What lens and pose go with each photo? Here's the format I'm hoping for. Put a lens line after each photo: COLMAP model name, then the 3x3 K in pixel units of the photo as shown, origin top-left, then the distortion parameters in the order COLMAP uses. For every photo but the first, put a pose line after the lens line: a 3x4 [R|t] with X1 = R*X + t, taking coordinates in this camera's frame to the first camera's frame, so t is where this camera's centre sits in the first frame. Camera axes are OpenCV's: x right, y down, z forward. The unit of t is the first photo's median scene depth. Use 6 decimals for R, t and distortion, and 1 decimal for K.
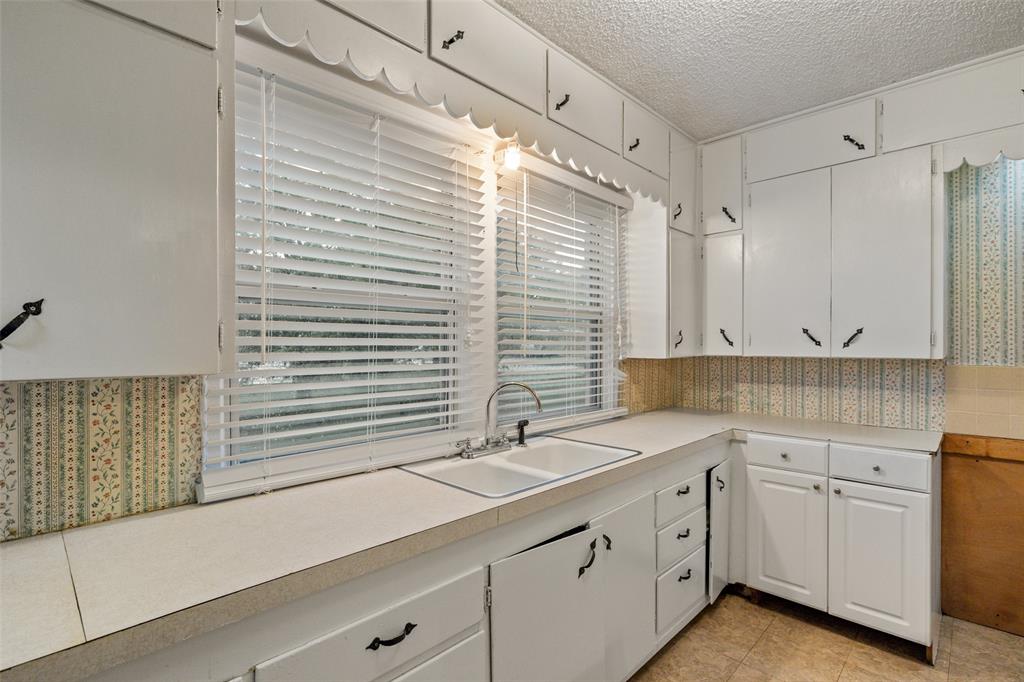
lens RADIAL K [[479.7, 0, 513.0], [0, 479.7, 348.5], [0, 0, 1]] dist [-0.001439, 0.000814]
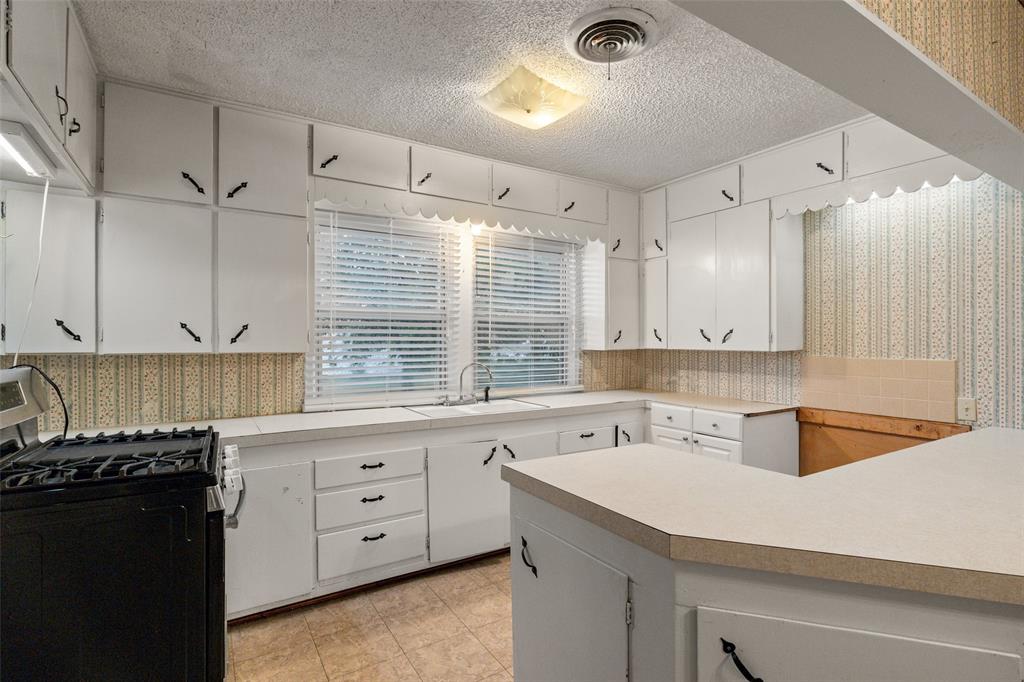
lens RADIAL K [[483.0, 0, 512.0], [0, 483.0, 341.0], [0, 0, 1]] dist [-0.002478, -0.000003]
pose [[0.972623, 0.003341, -0.232363, 0.454505], [-0.004382, 0.999983, -0.003964, 0.000805], [0.232346, 0.004873, 0.972621, -0.535465]]
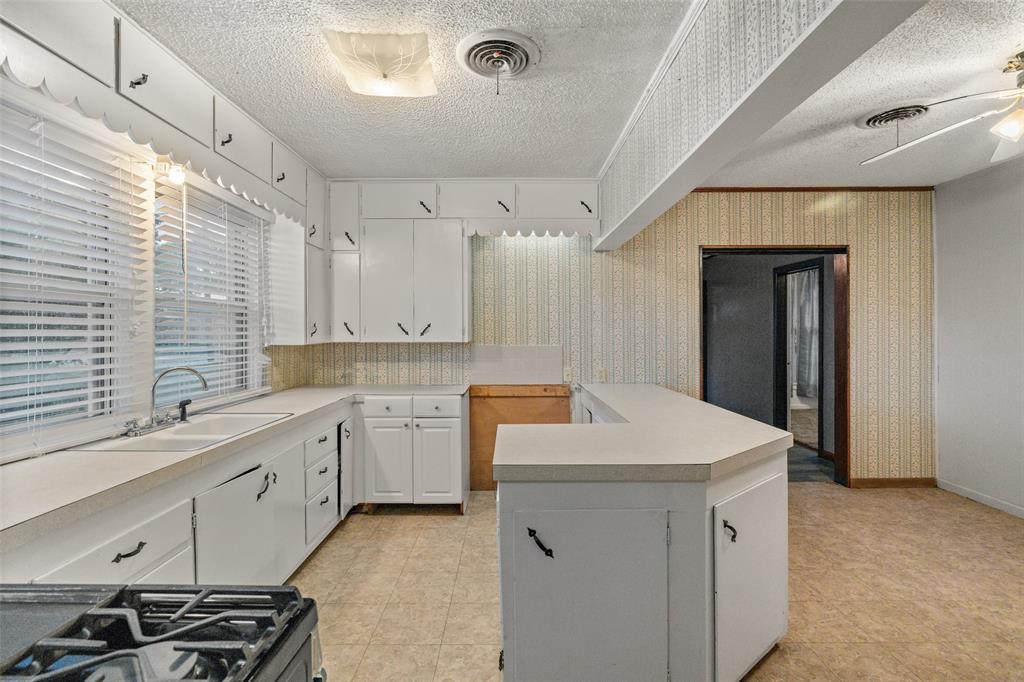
lens RADIAL K [[468.6, 0, 508.0], [0, 468.6, 337.7], [0, 0, 1]] dist [-0.019637, 0.000406]
pose [[0.719505, -0.008046, 0.694441, -0.184046], [0.006205, 0.999967, 0.005157, -0.001819], [-0.694459, 0.000598, 0.719532, -0.325896]]
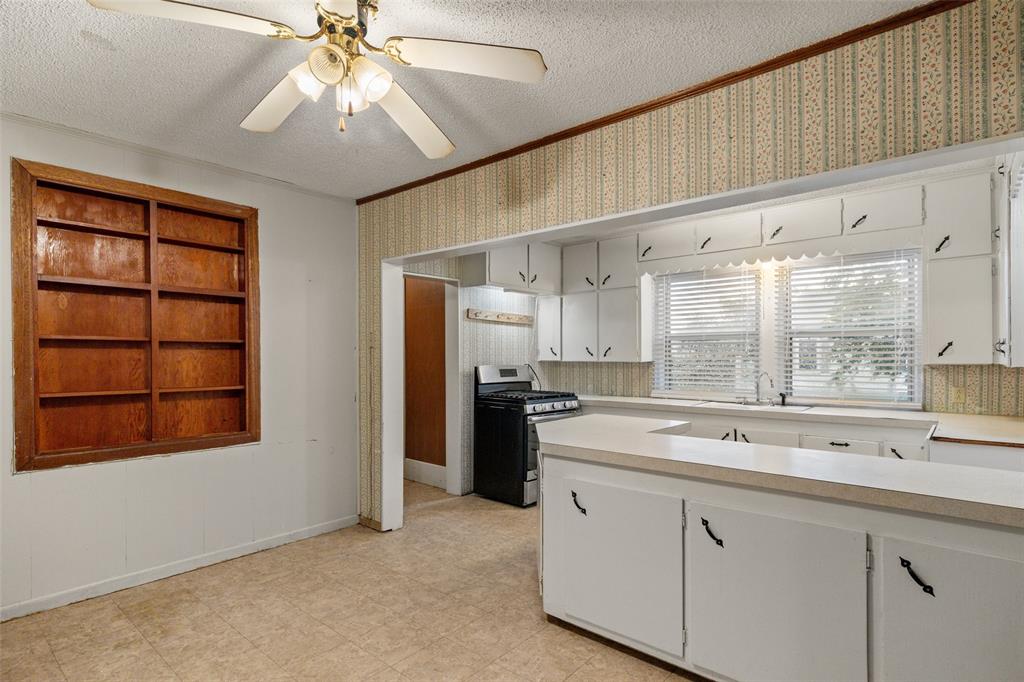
lens RADIAL K [[526.7, 0, 508.7], [0, 526.7, 358.9], [0, 0, 1]] dist [-0.001474, 0.000153]
pose [[0.060719, 0.009846, -0.998106, 1.939903], [0.001011, 0.999950, 0.009926, -0.010053], [0.998154, -0.001612, 0.060706, -0.204292]]
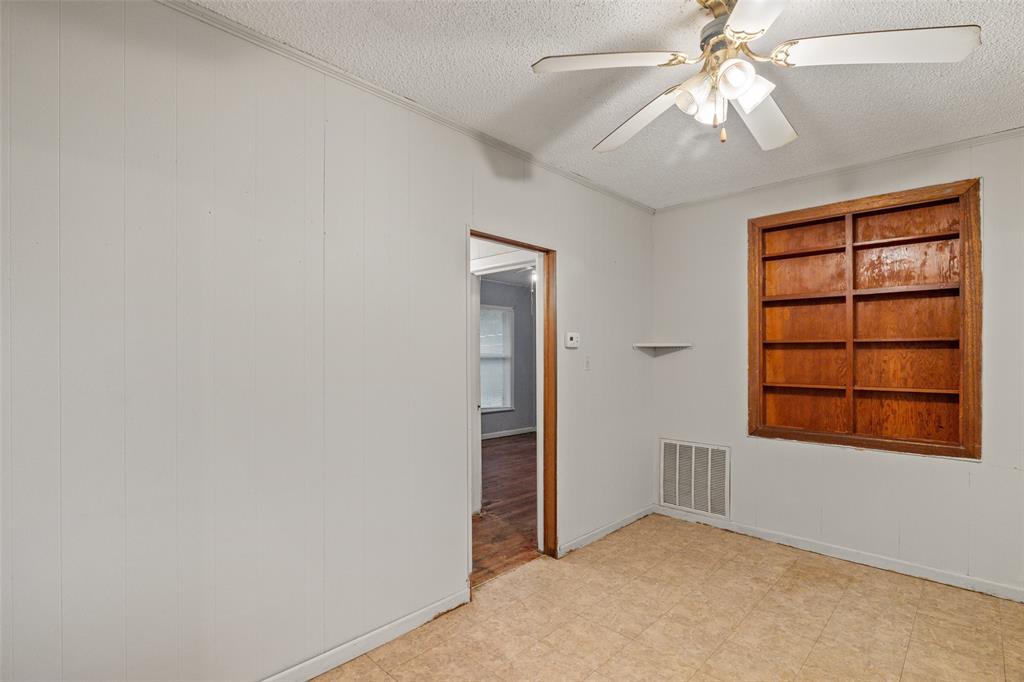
lens RADIAL K [[489.1, 0, 510.3], [0, 489.1, 359.6], [0, 0, 1]] dist [0.001745, 0.000410]
pose [[-0.999976, 0.003242, -0.006143, 1.487860], [0.003195, 0.999966, 0.007636, -0.007444], [0.006168, 0.007617, -0.999952, 0.350250]]
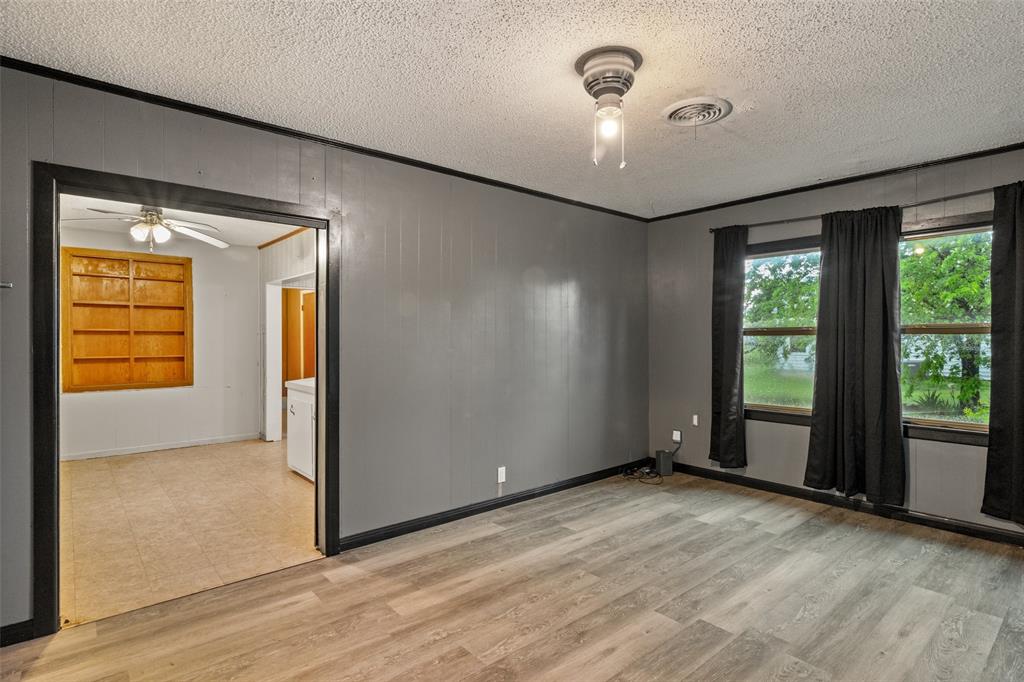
lens RADIAL K [[520.6, 0, 512.0], [0, 520.6, 341.0], [0, 0, 1]] dist [-0.000997, 0.000914]
pose [[-0.084651, 0.011340, -0.996346, 2.995812], [-0.001886, 0.999932, 0.011541, -0.027723], [0.996409, 0.002856, -0.084624, 1.116794]]
